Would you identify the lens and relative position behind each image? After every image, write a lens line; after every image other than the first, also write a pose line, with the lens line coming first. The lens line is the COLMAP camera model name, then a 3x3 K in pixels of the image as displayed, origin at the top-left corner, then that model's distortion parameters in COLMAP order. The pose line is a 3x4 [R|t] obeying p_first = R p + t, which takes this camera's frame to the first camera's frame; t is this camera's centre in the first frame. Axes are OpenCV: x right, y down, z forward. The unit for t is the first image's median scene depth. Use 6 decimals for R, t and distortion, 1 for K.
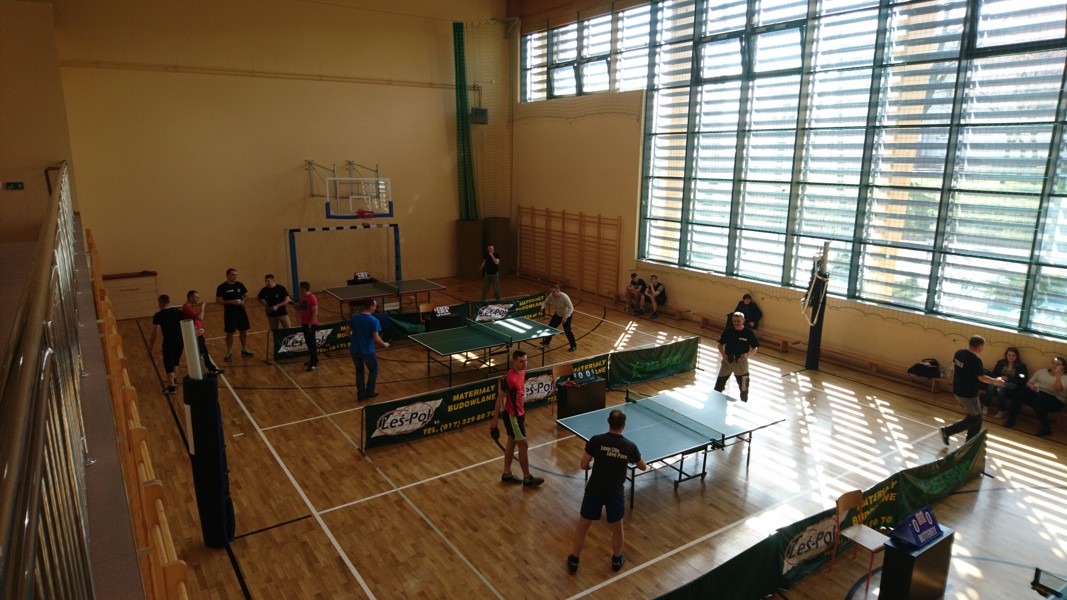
lens RADIAL K [[659.6, 0, 533.5], [0, 659.6, 300.0], [0, 0, 1]] dist [0.152048, -0.211077]
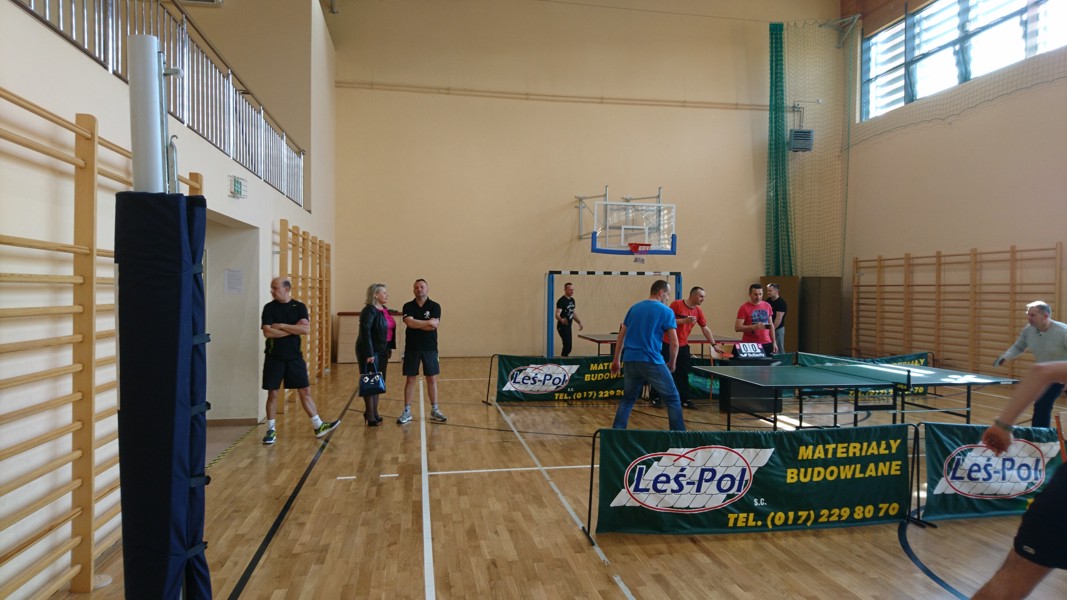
lens RADIAL K [[659.6, 0, 533.5], [0, 659.6, 300.0], [0, 0, 1]] dist [0.152048, -0.211077]
pose [[0.914693, 0.007096, -0.404088, -0.058734], [-0.090407, 0.978101, -0.187469, 0.085458], [0.393908, 0.208008, 0.895304, 0.294209]]
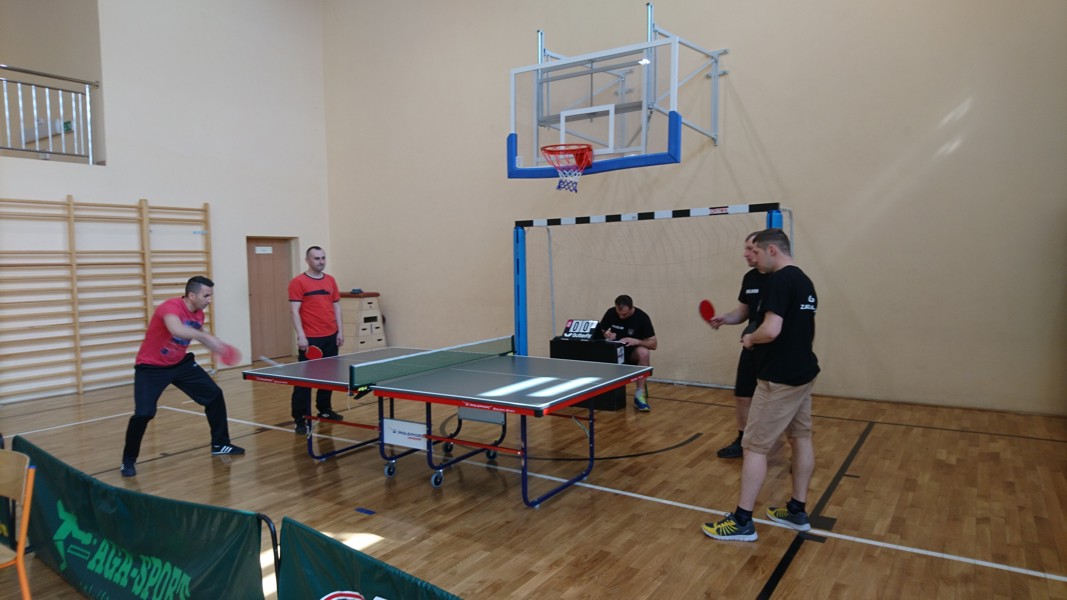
lens RADIAL K [[659.6, 0, 533.5], [0, 659.6, 300.0], [0, 0, 1]] dist [0.152048, -0.211077]
pose [[0.379358, 0.040620, -0.924358, 0.051879], [-0.179982, 0.983192, -0.030660, -0.044118], [0.907576, 0.177999, 0.380293, 0.889661]]
